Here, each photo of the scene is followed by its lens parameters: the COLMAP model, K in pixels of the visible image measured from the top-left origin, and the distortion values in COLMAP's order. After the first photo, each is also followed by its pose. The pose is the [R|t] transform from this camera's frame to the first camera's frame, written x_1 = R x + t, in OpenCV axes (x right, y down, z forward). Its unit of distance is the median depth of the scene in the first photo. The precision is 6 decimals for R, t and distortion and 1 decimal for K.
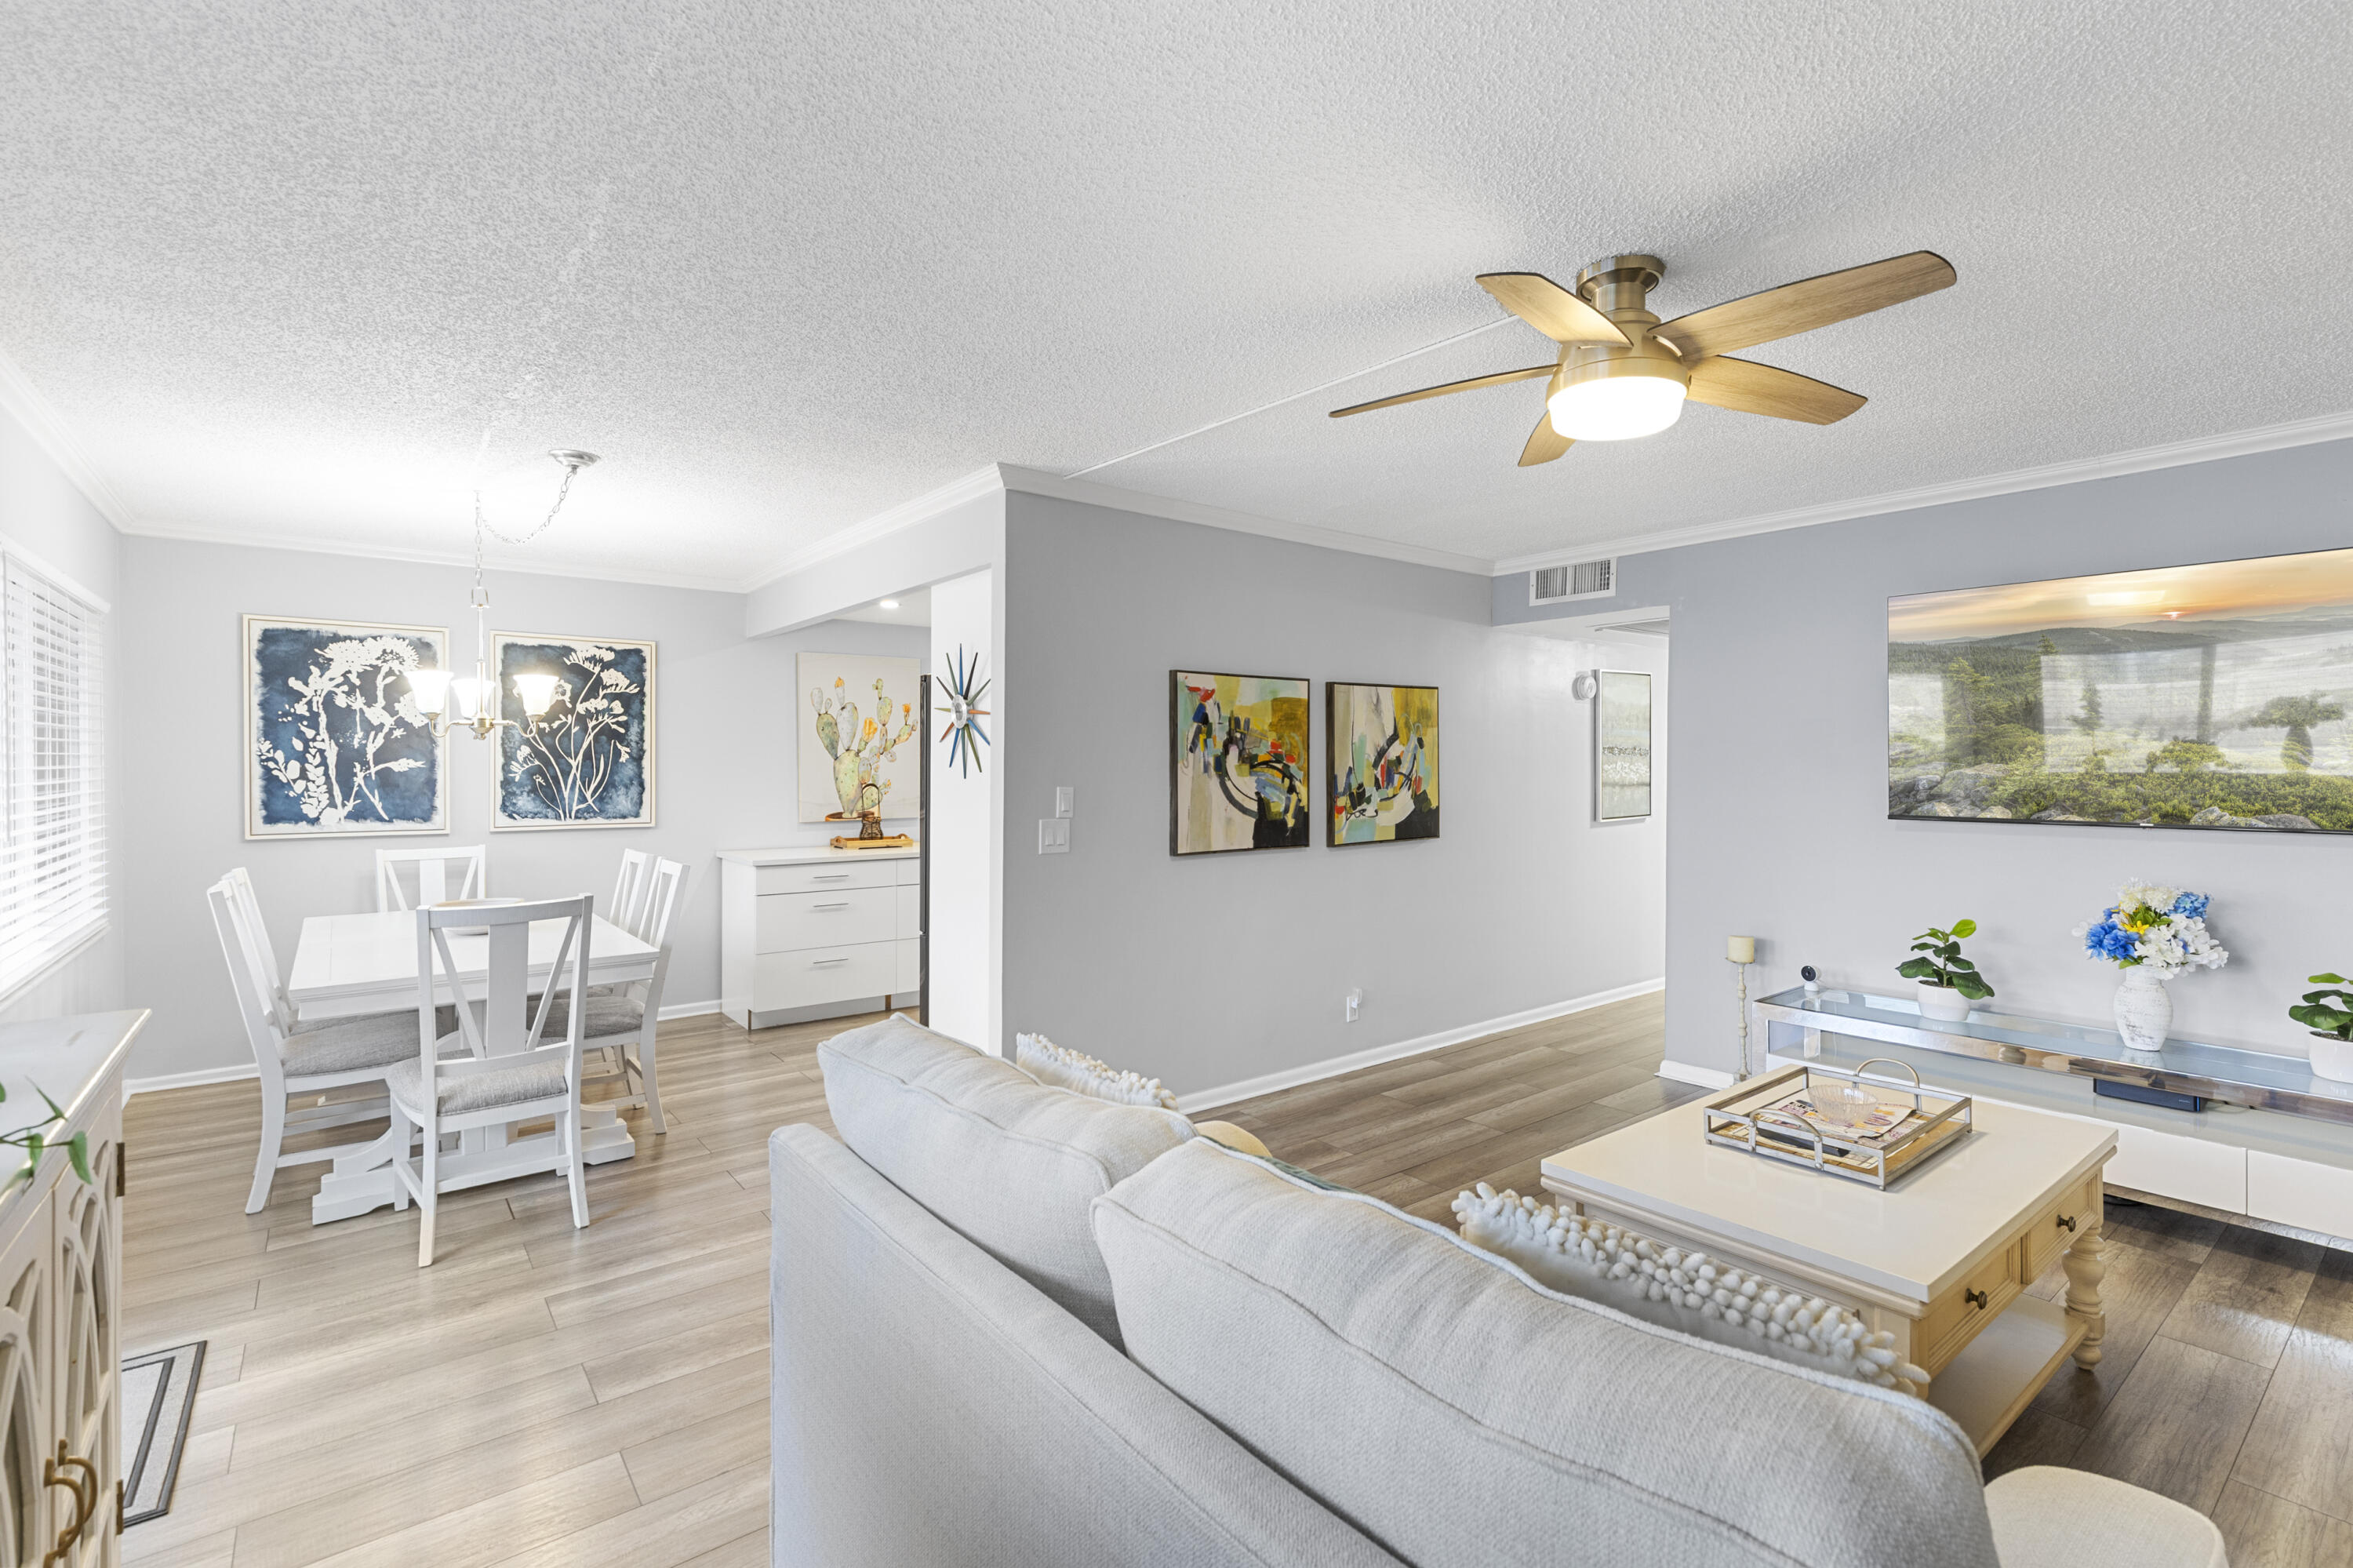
lens RADIAL K [[1065.0, 0, 1170.3], [0, 1065.0, 764.8], [0, 0, 1]] dist [0.011532, 0.001143]
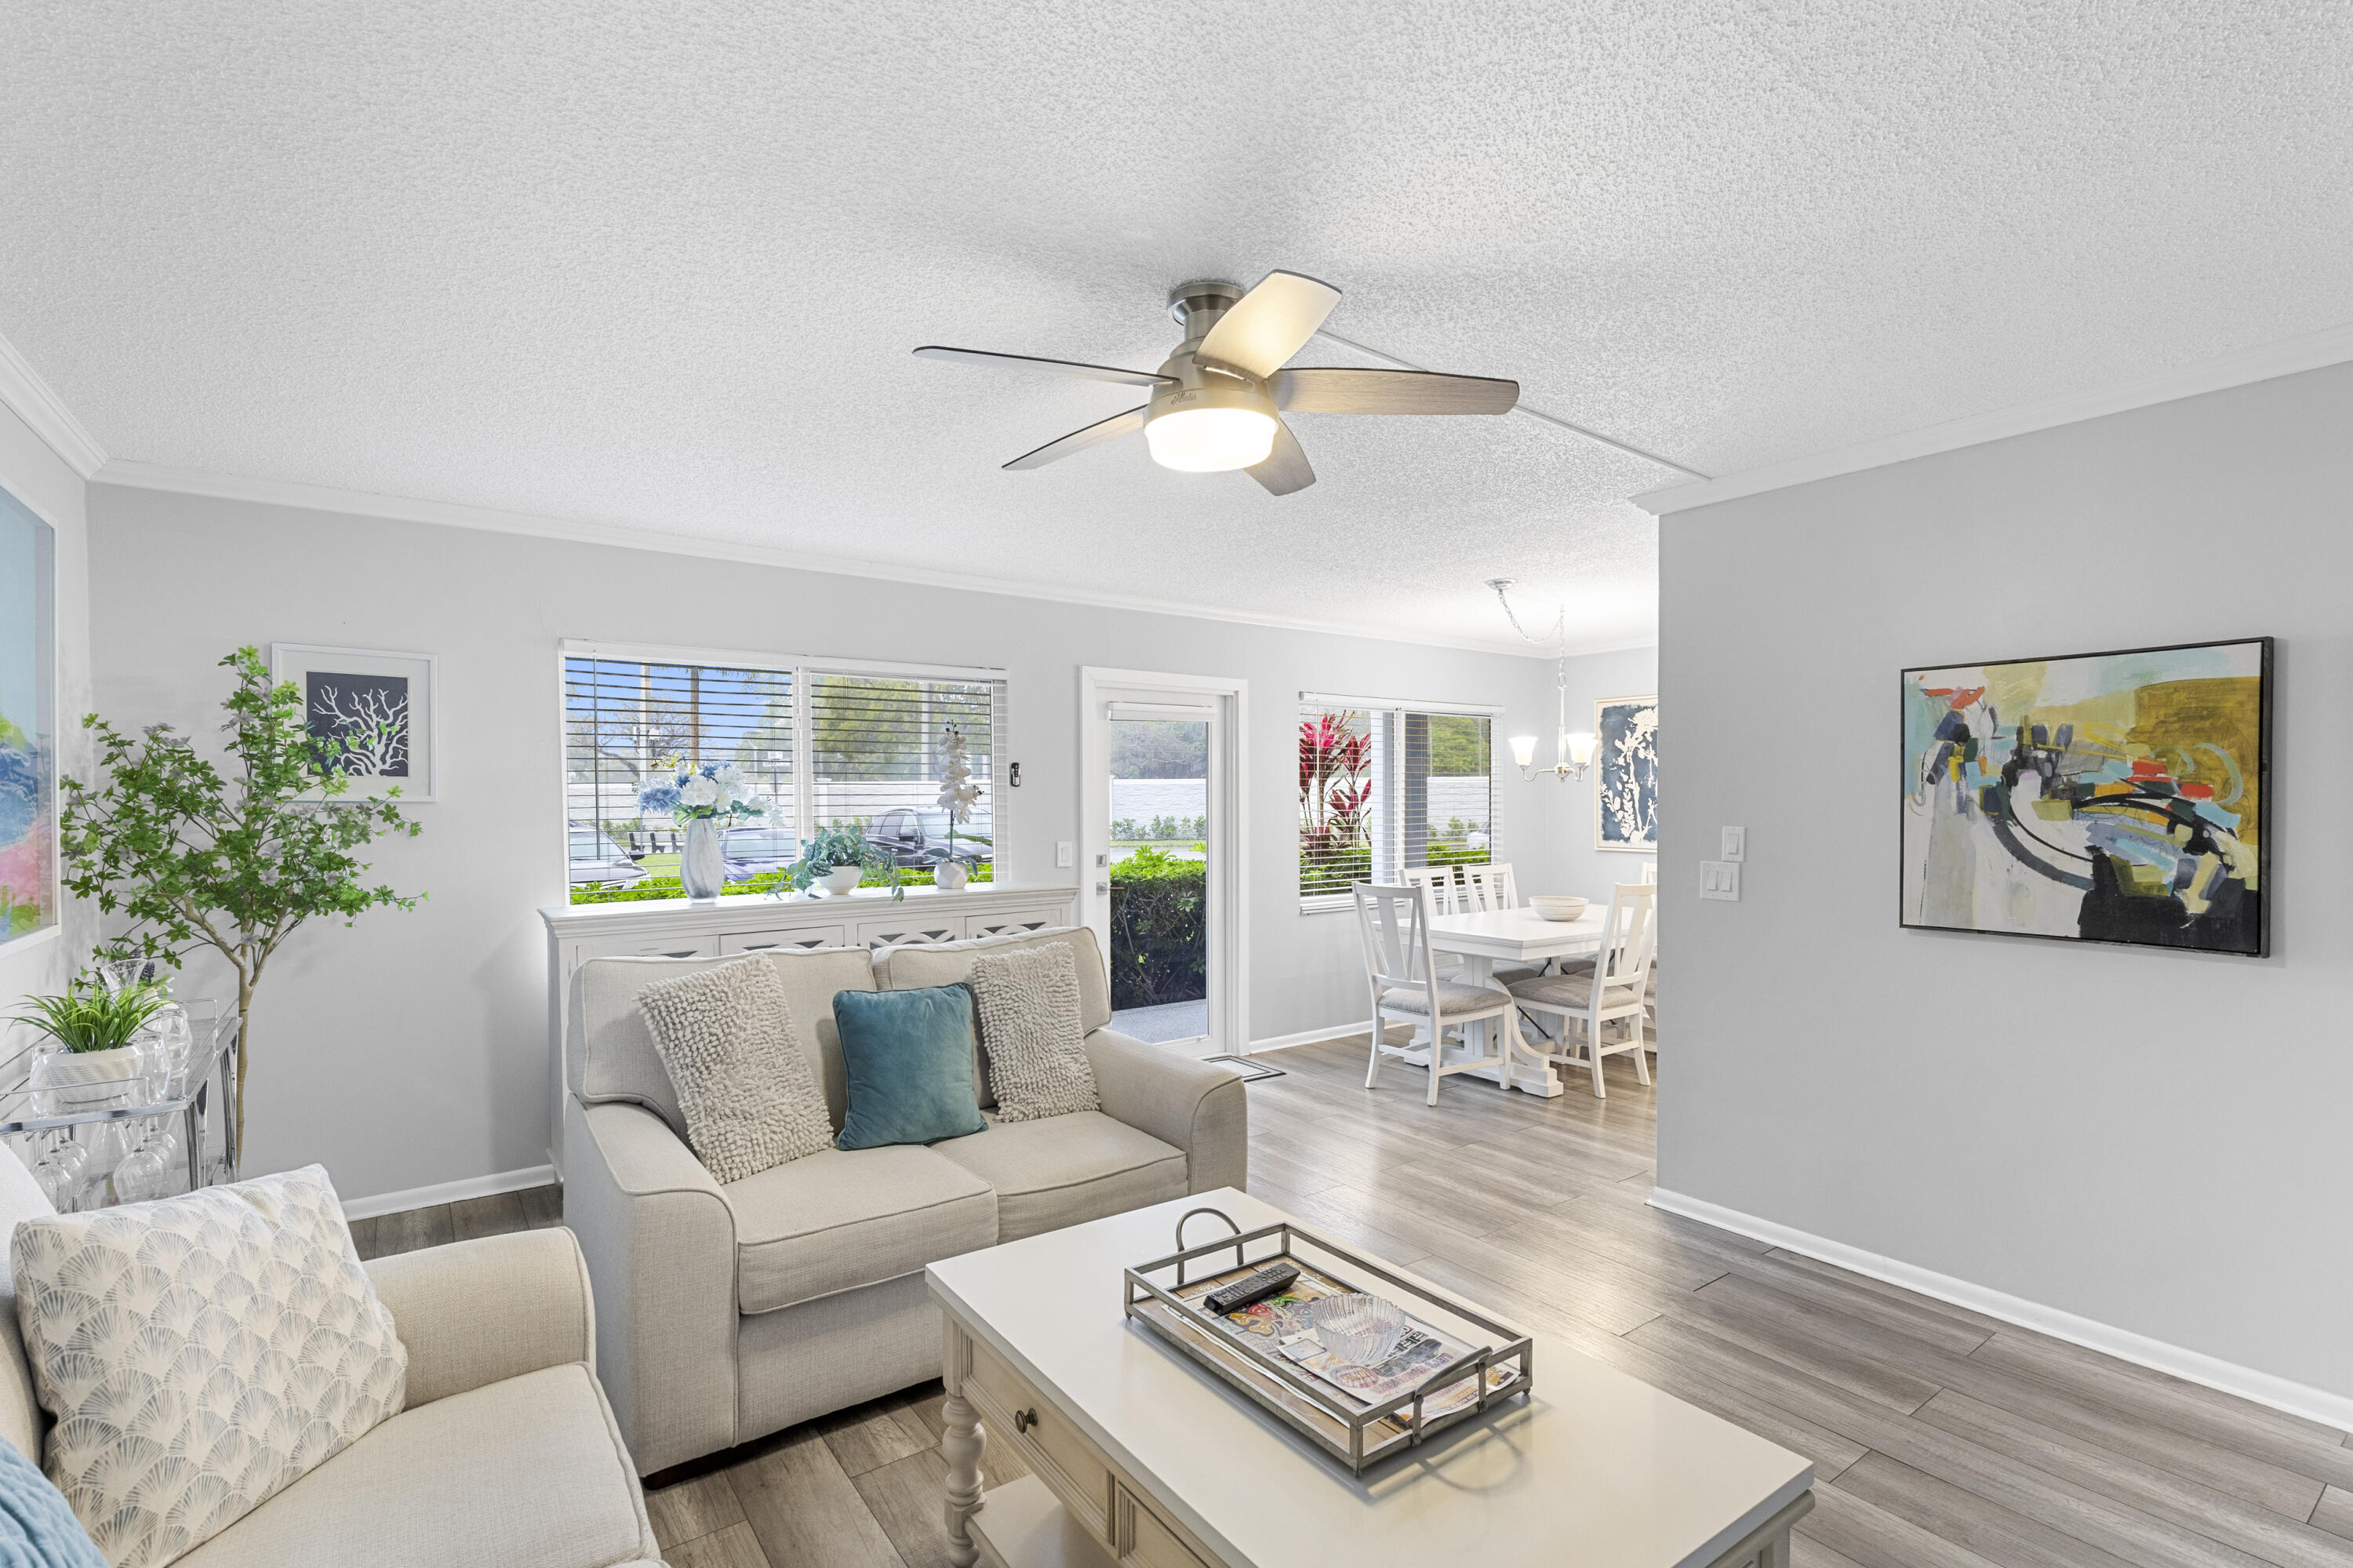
lens RADIAL K [[1065.0, 0, 1188.6], [0, 1065.0, 806.2], [0, 0, 1]] dist [0.011532, 0.001143]
pose [[-0.018006, 0.006620, -0.999816, 0.689485], [-0.000117, 0.999978, 0.006623, -0.001209], [0.999838, 0.000236, -0.018005, 0.492189]]
